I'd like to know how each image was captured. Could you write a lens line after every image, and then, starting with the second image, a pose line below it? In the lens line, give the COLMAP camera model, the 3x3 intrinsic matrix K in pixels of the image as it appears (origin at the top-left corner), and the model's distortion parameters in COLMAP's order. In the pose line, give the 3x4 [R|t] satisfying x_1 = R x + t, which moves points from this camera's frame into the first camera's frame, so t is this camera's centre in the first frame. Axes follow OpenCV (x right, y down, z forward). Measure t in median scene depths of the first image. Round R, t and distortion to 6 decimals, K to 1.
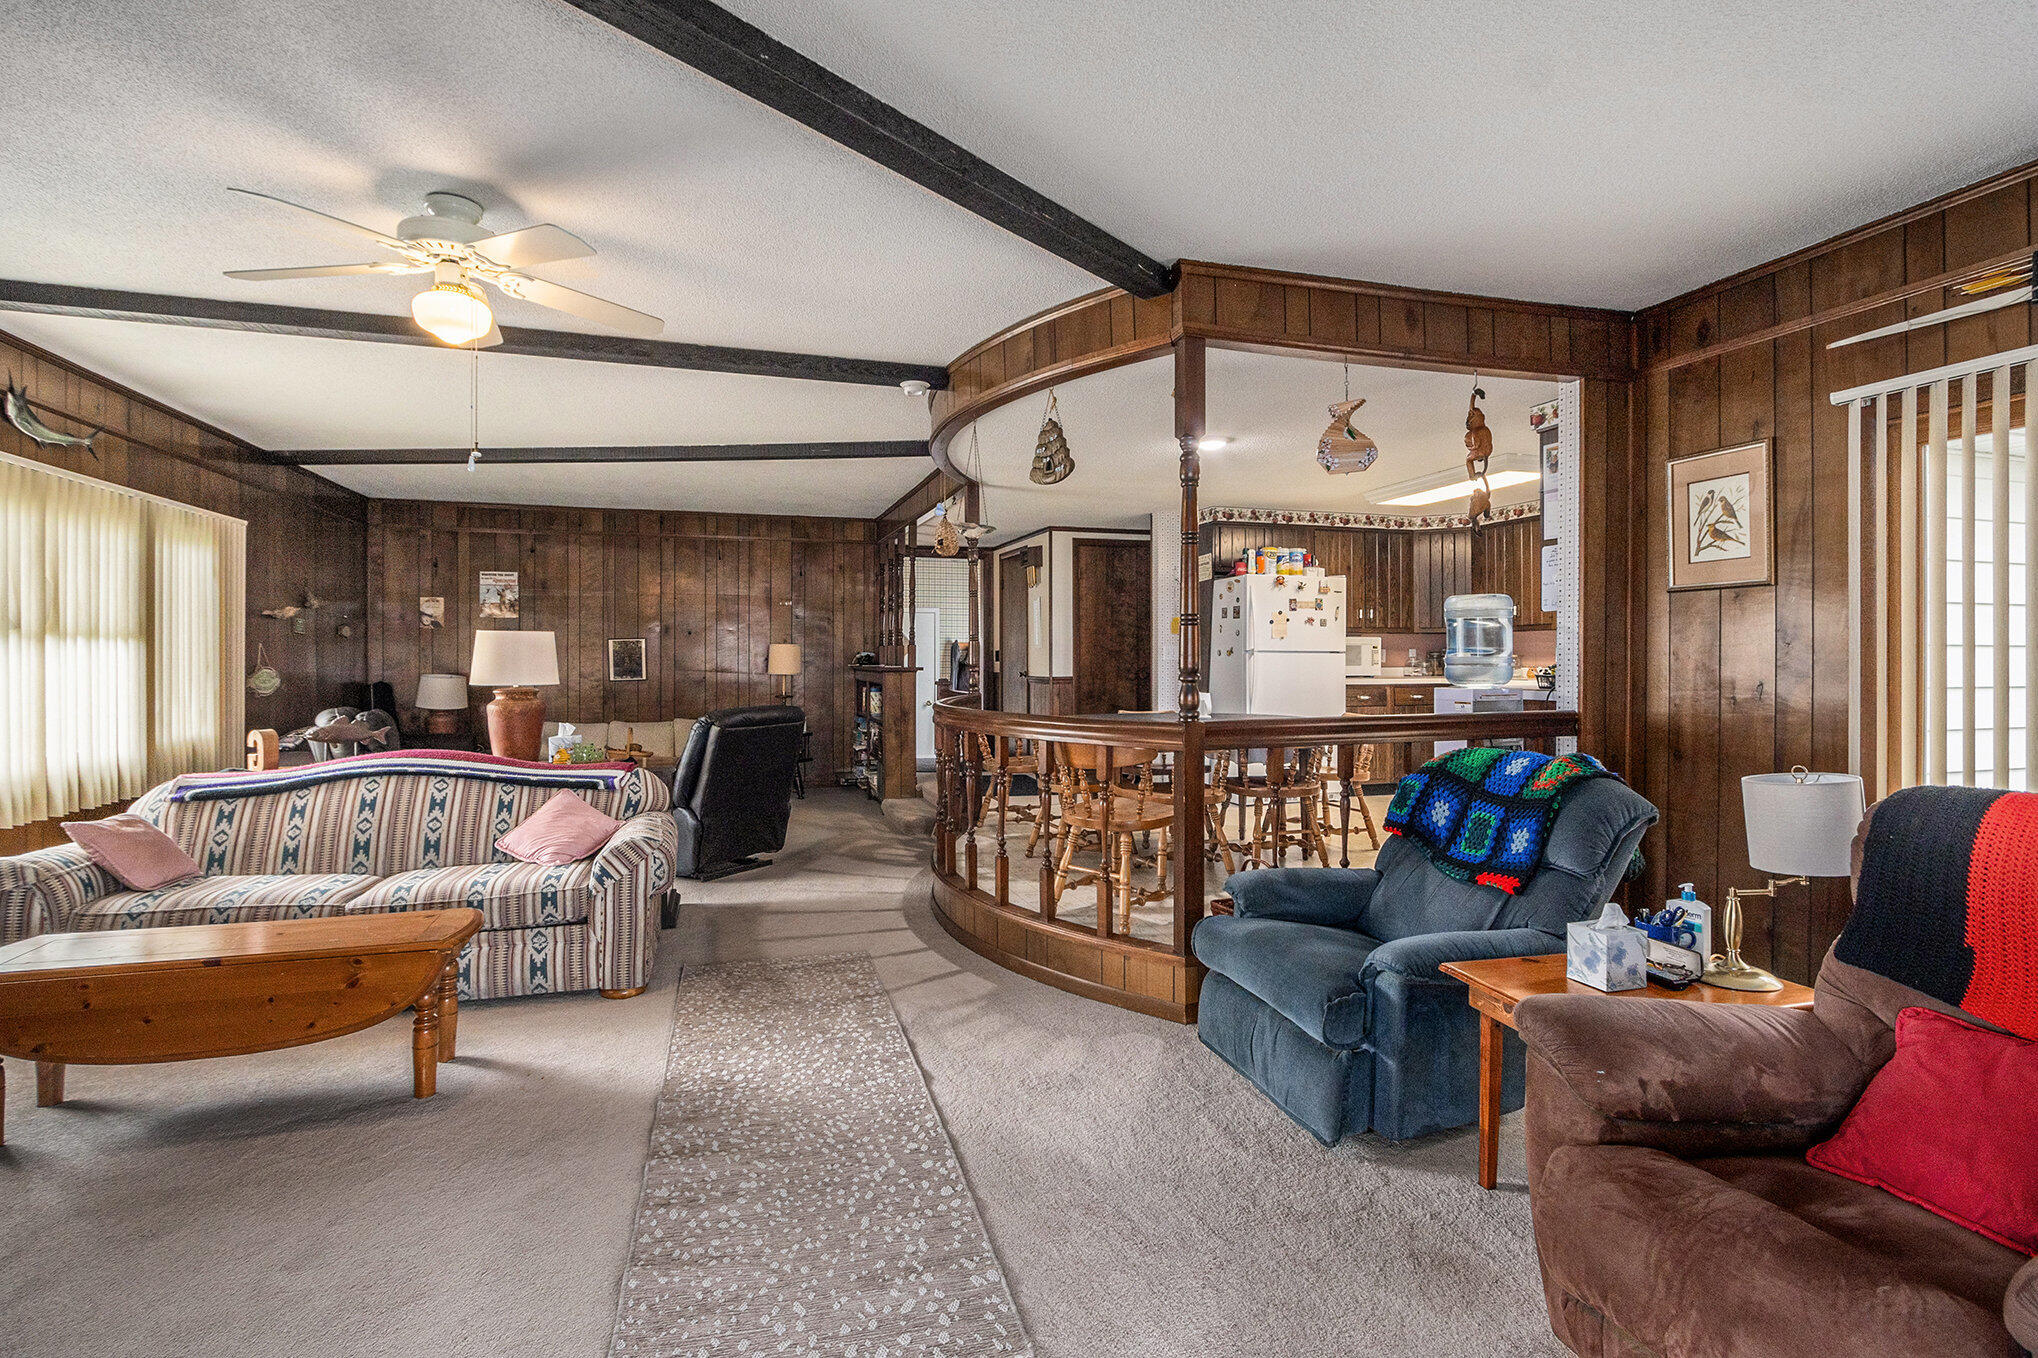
lens RADIAL K [[948.4, 0, 1027.1], [0, 948.4, 661.6], [0, 0, 1]] dist [-0.023208, -0.000202]
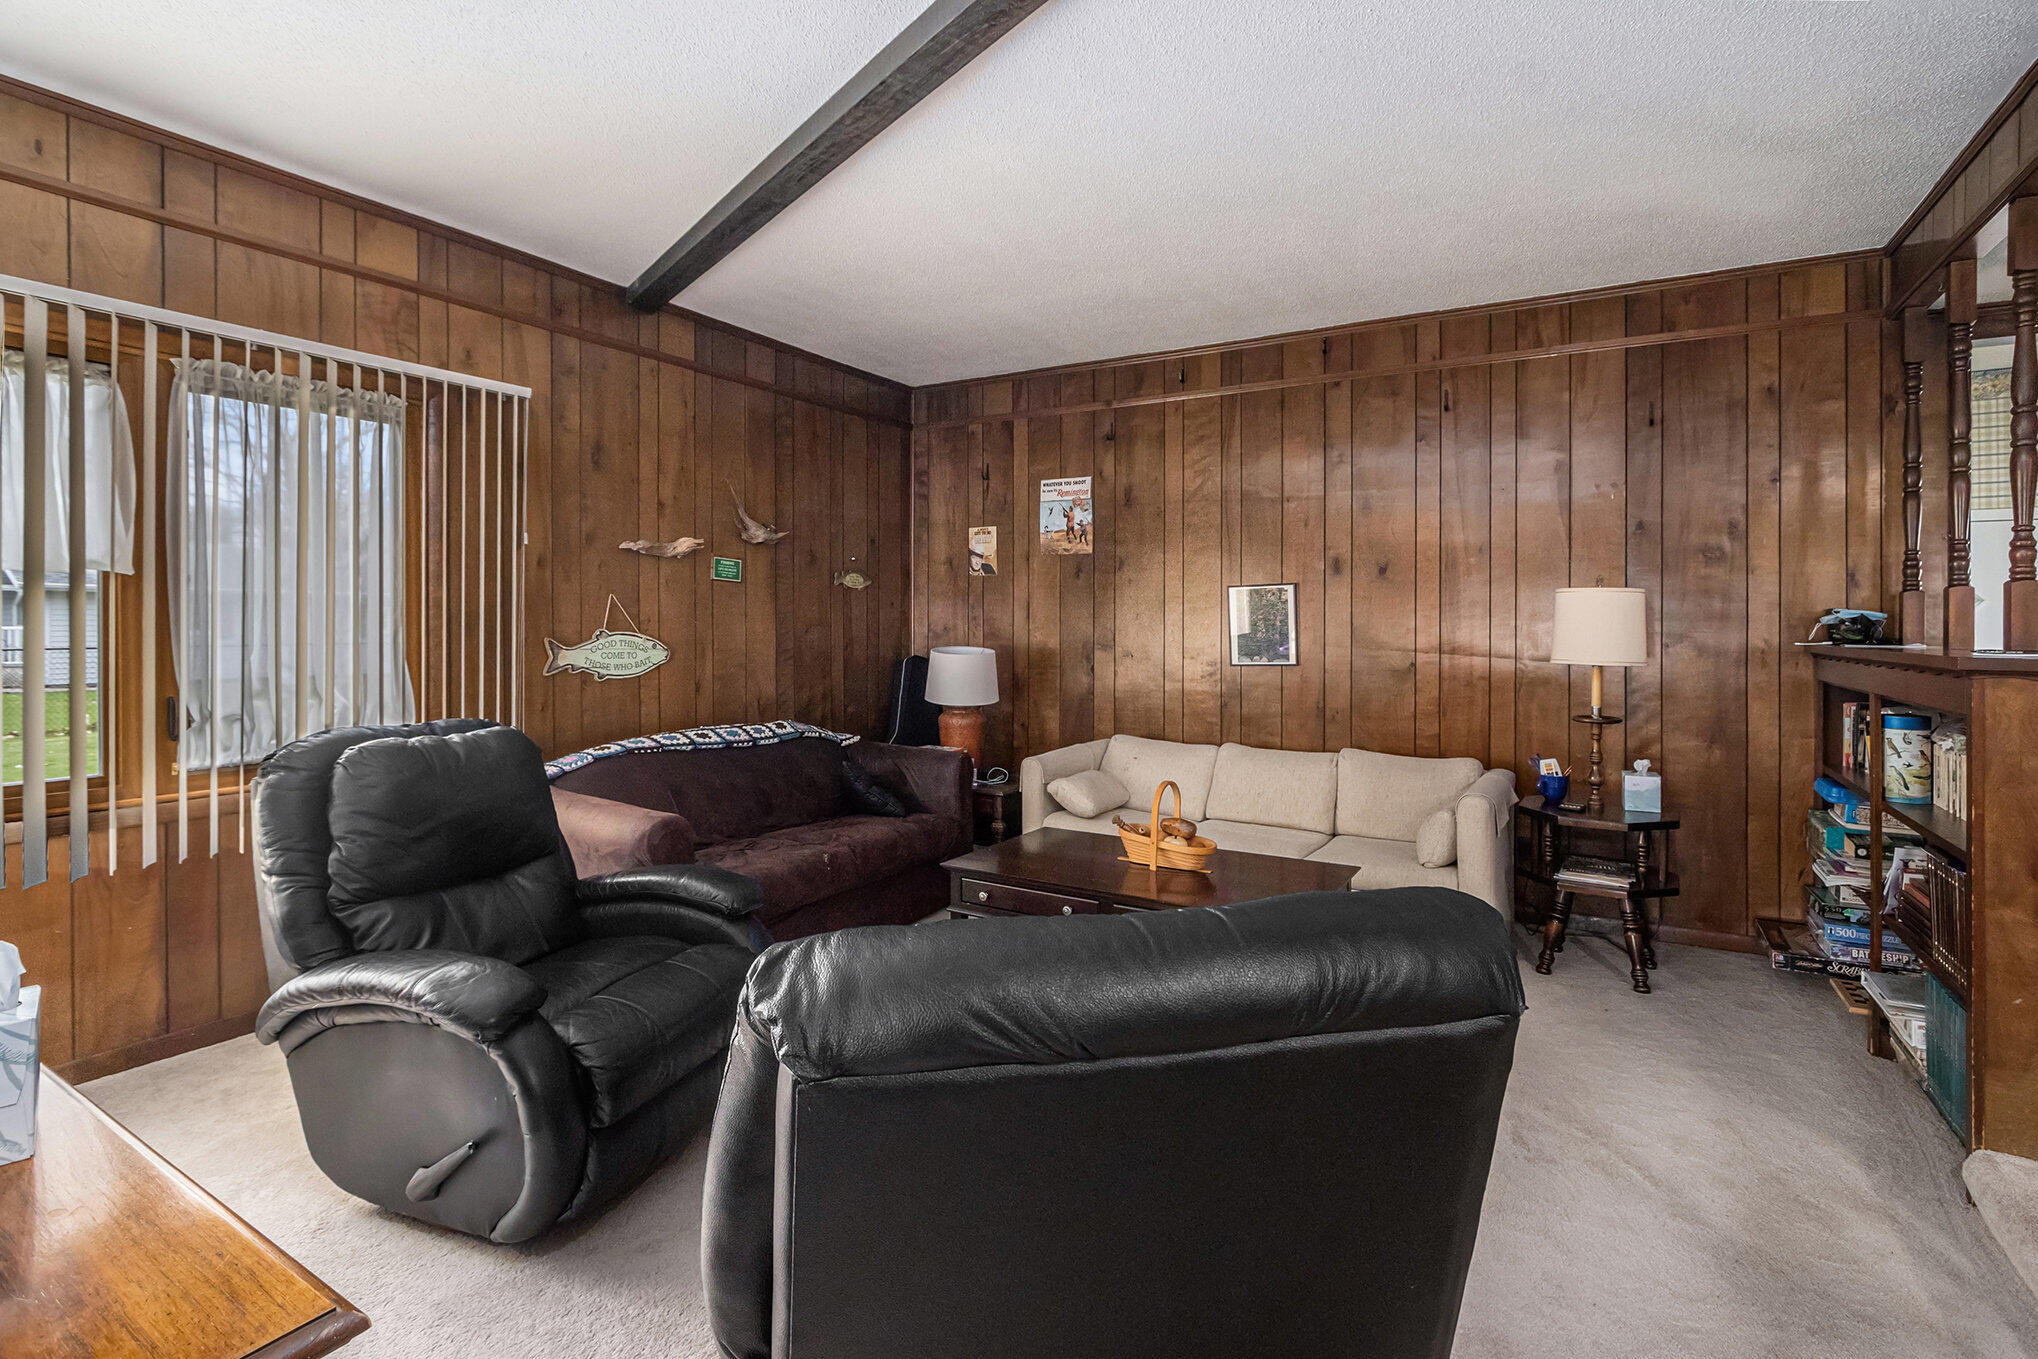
lens RADIAL K [[965.7, 0, 1024.8], [0, 965.7, 621.6], [0, 0, 1]] dist [0.000245, 0.000281]
pose [[0.652228, 0.002439, -0.758019, -0.213841], [-0.008058, 0.999961, -0.003716, -0.002226], [0.757980, 0.008531, 0.652222, 1.140206]]
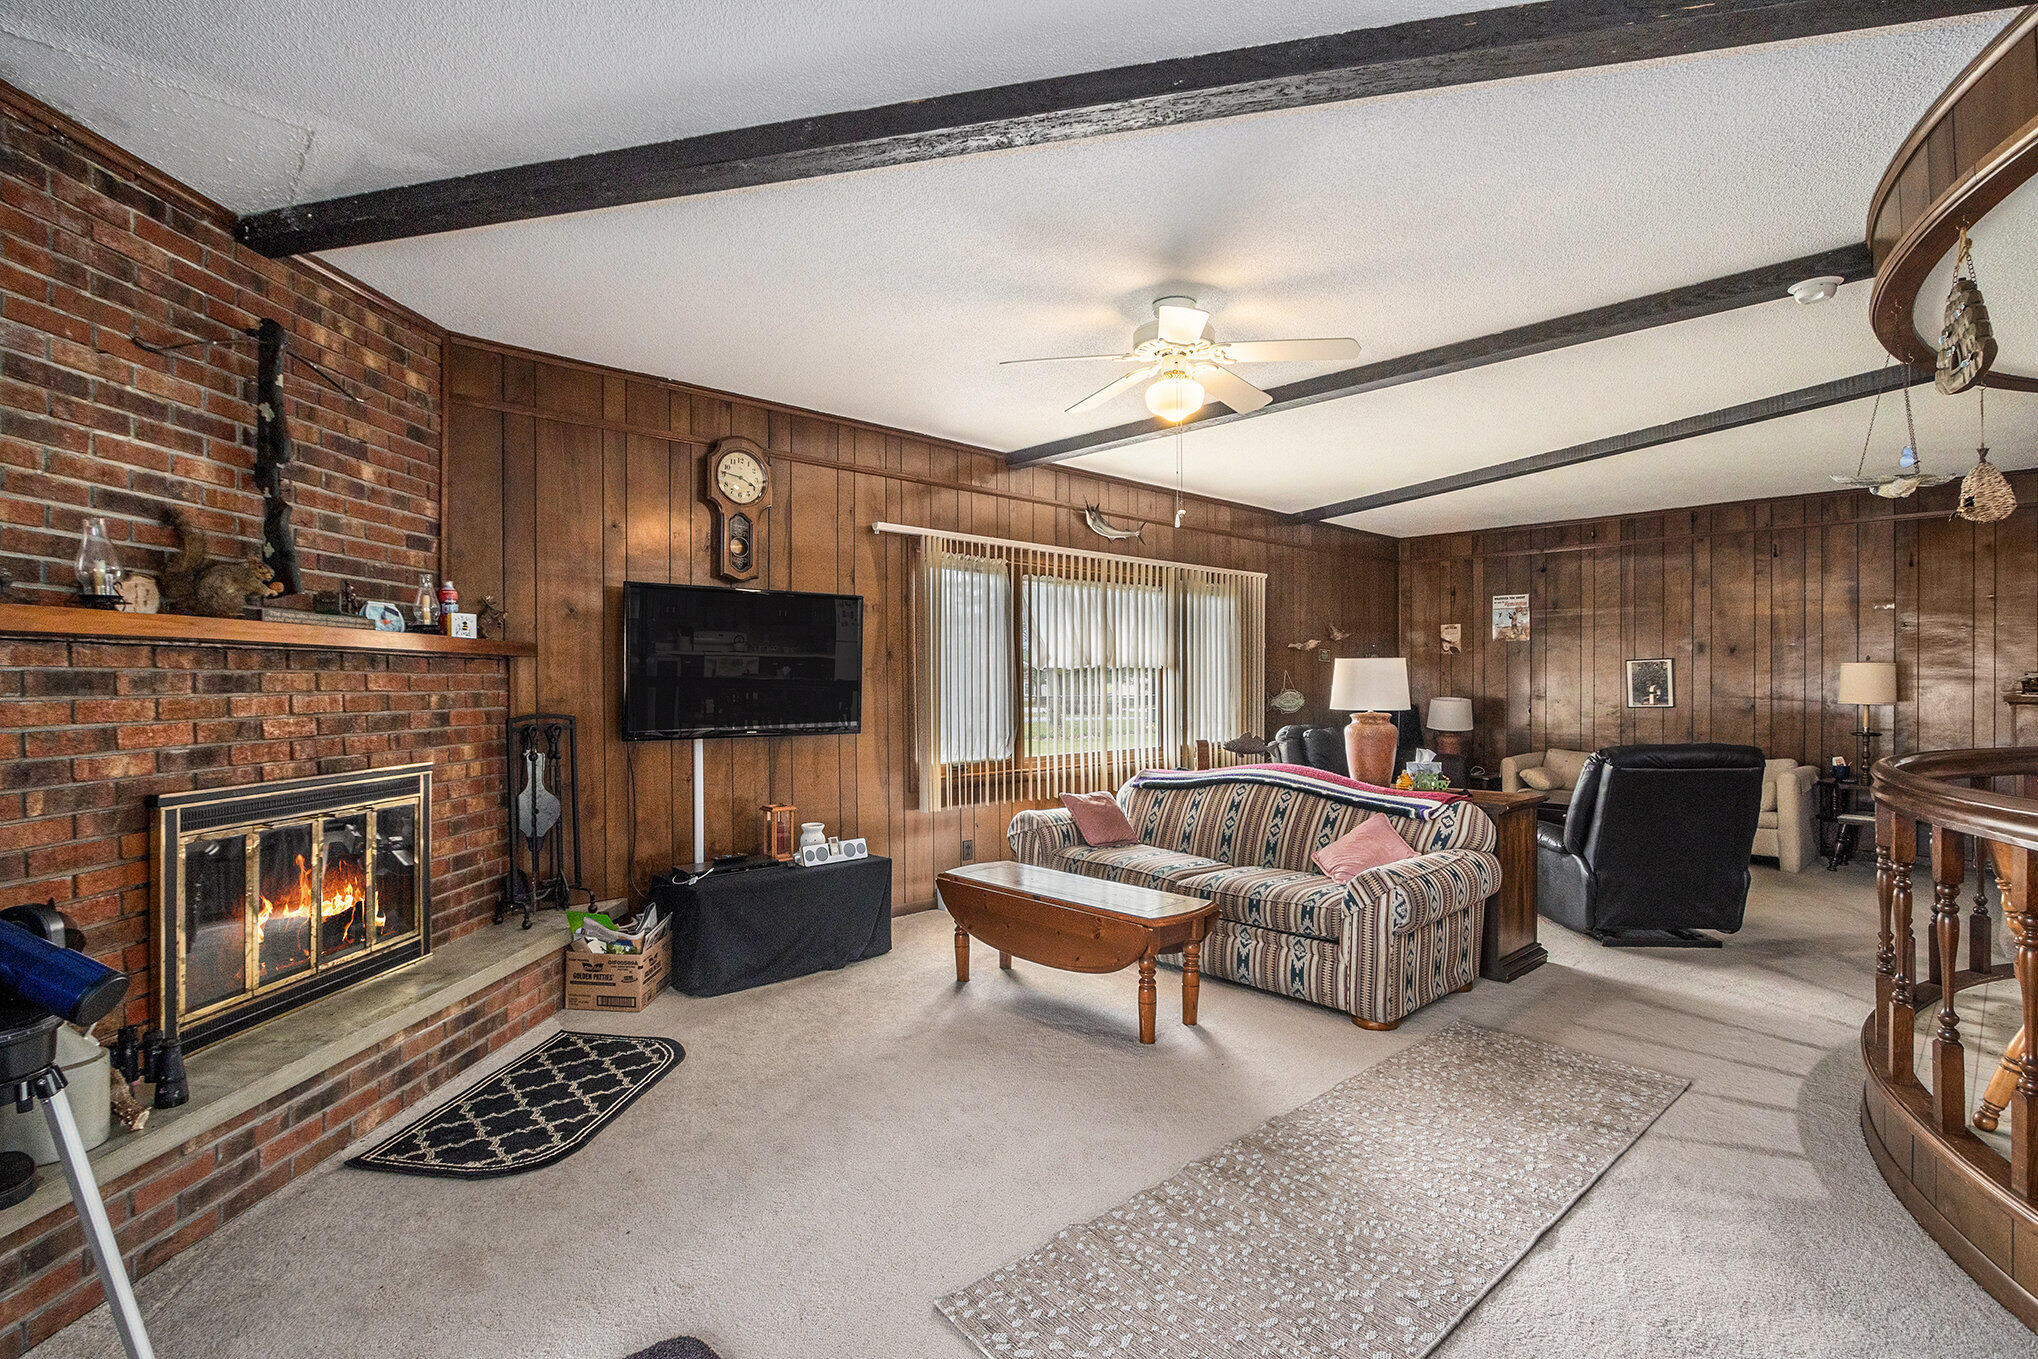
lens RADIAL K [[963.8, 0, 1024.0], [0, 963.8, 690.5], [0, 0, 1]] dist [-0.017823, 0.000838]
pose [[0.426062, 0.008466, -0.904654, 0.272612], [-0.000991, 0.999960, 0.008891, -0.005991], [0.904693, -0.002891, 0.426054, 0.201908]]
